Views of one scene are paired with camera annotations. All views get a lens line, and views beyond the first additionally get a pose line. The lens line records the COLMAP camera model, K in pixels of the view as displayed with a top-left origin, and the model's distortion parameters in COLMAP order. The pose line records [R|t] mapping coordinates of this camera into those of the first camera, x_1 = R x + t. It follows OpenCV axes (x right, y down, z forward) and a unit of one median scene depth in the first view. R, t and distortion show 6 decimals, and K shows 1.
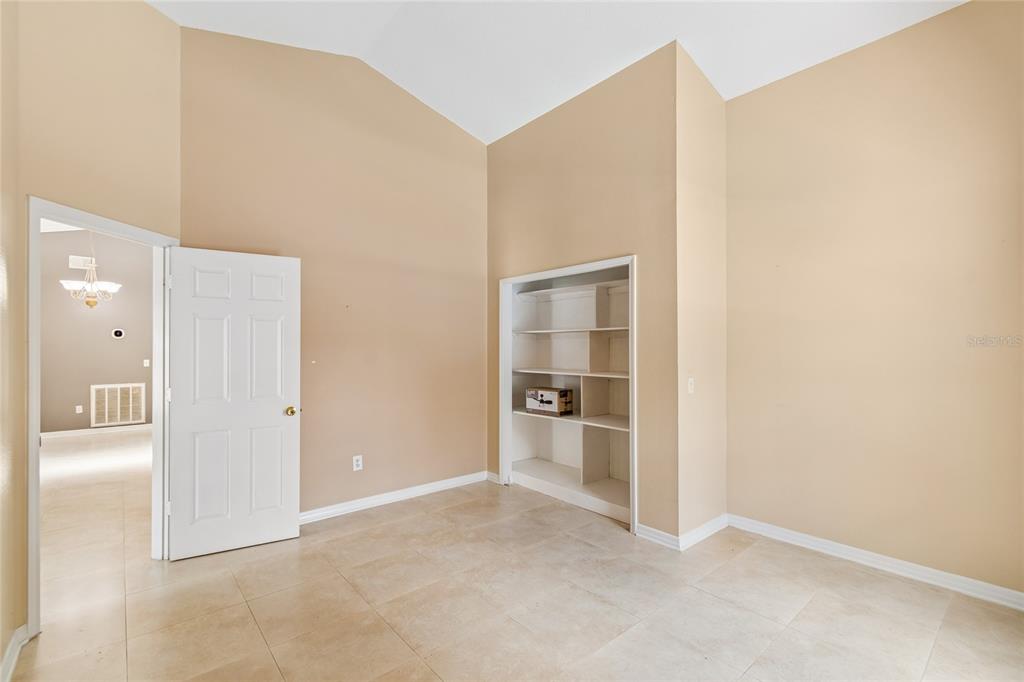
lens RADIAL K [[453.5, 0, 505.7], [0, 453.5, 344.9], [0, 0, 1]] dist [0.002944, 0.000438]
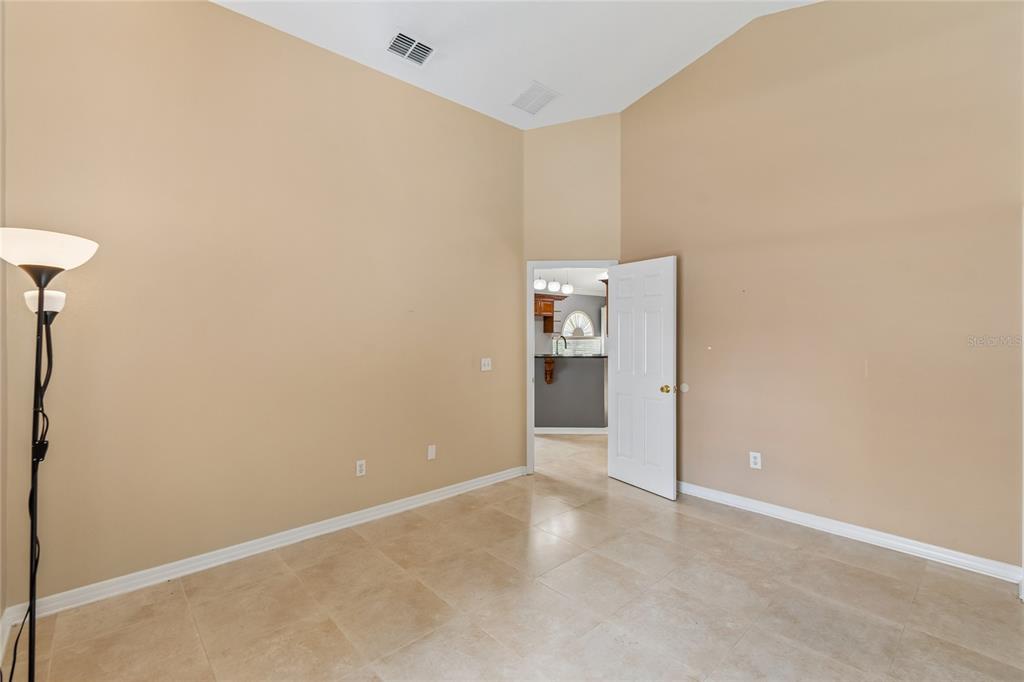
lens RADIAL K [[454.2, 0, 511.8], [0, 454.2, 332.8], [0, 0, 1]] dist [0.000143, -0.000445]
pose [[0.042414, 0.003270, -0.999095, 0.491385], [0.005298, 0.999980, 0.003498, -0.003086], [0.999086, -0.005442, 0.042395, 0.407485]]
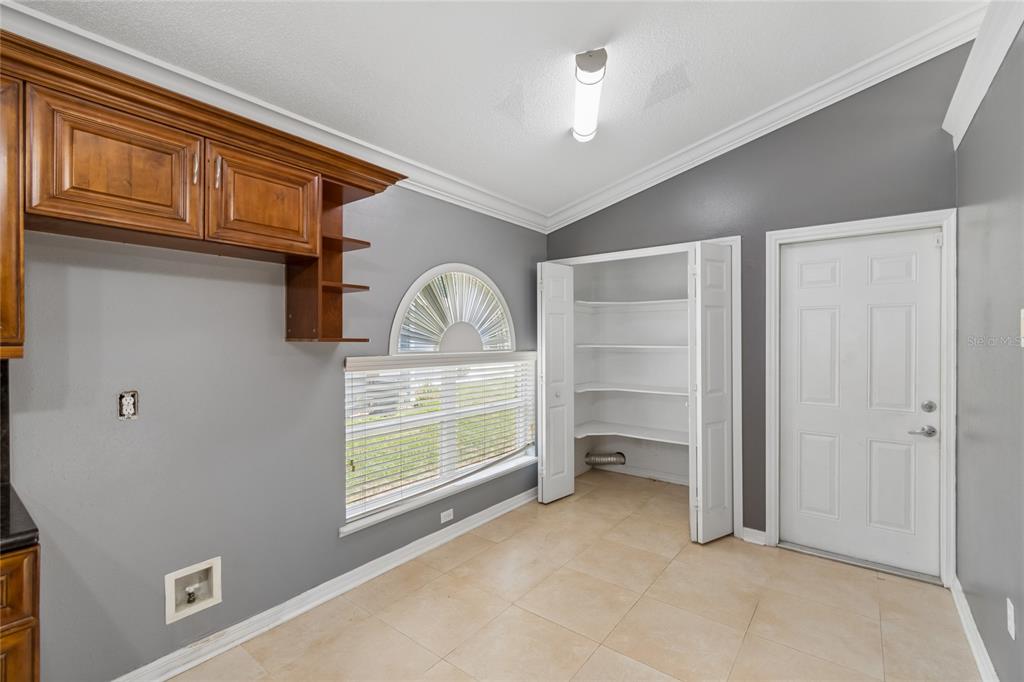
lens RADIAL K [[453.5, 0, 505.7], [0, 453.5, 344.9], [0, 0, 1]] dist [0.002944, 0.000438]
pose [[0.202236, 0.013329, -0.979246, -1.304479], [0.010159, 0.999825, 0.015708, 0.004754], [0.979284, -0.013125, 0.202065, 0.809165]]
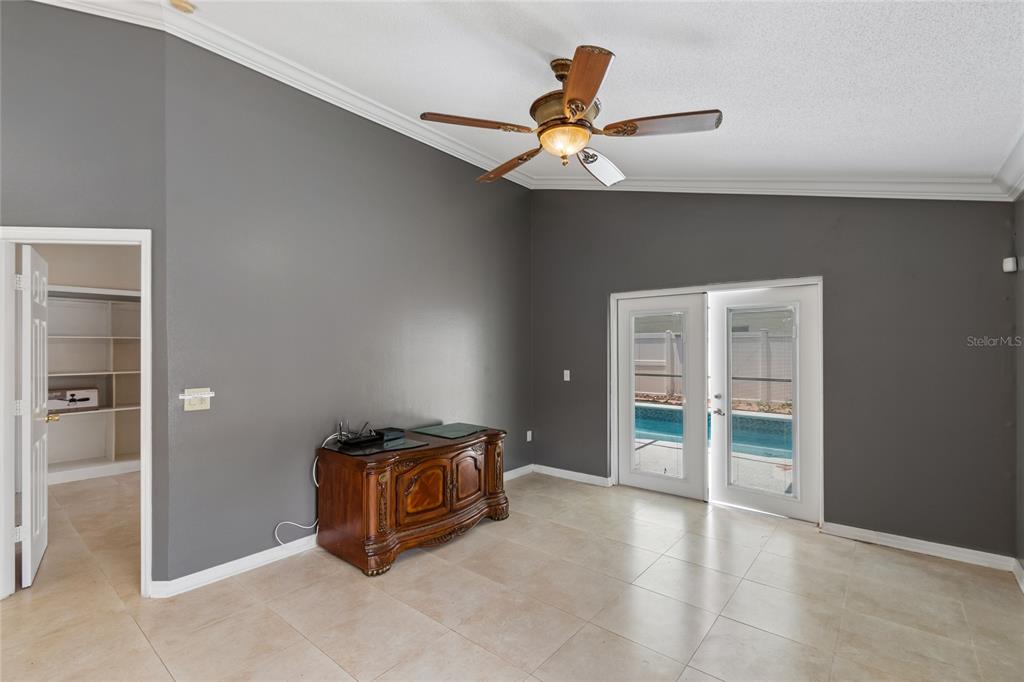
lens RADIAL K [[454.8, 0, 502.1], [0, 454.8, 346.6], [0, 0, 1]] dist [-0.001066, -0.000579]
pose [[-0.166352, 0.005056, 0.986054, -1.200024], [-0.005331, 0.999968, -0.006027, -0.008635], [-0.986052, -0.006259, -0.166319, 0.129431]]
